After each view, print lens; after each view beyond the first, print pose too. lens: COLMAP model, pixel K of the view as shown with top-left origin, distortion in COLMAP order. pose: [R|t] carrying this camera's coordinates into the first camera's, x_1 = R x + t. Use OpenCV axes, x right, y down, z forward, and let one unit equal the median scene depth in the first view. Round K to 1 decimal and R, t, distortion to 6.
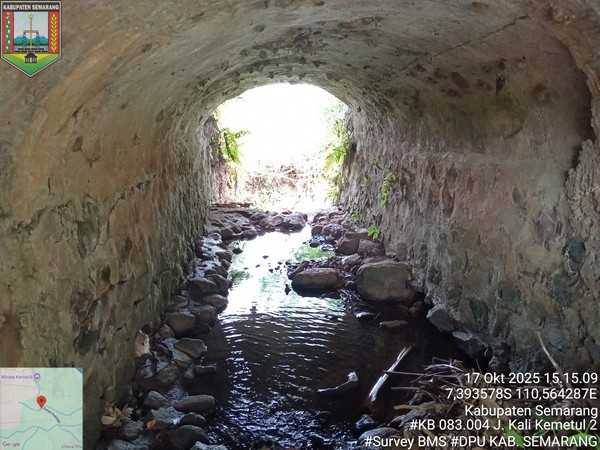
lens RADIAL K [[461.9, 0, 300.1], [0, 461.9, 225.2], [0, 0, 1]] dist [-0.000580, -0.000148]
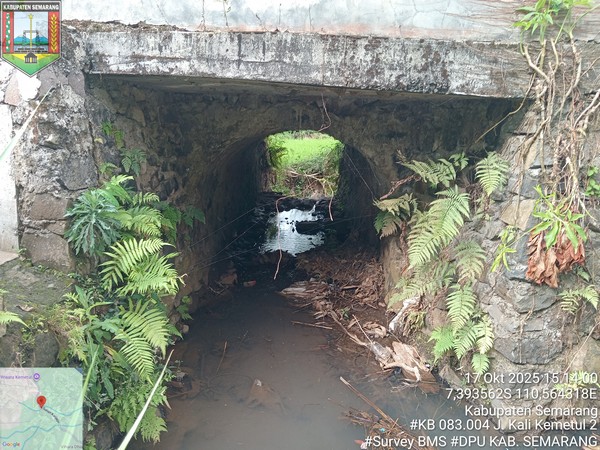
lens RADIAL K [[461.9, 0, 299.9], [0, 461.9, 224.8], [0, 0, 1]] dist [-0.000580, -0.000148]
pose [[0.993860, 0.049201, -0.099104, 0.130836], [-0.049382, 0.998780, 0.000627, 0.069292], [0.099014, 0.004271, 0.995077, -0.691529]]
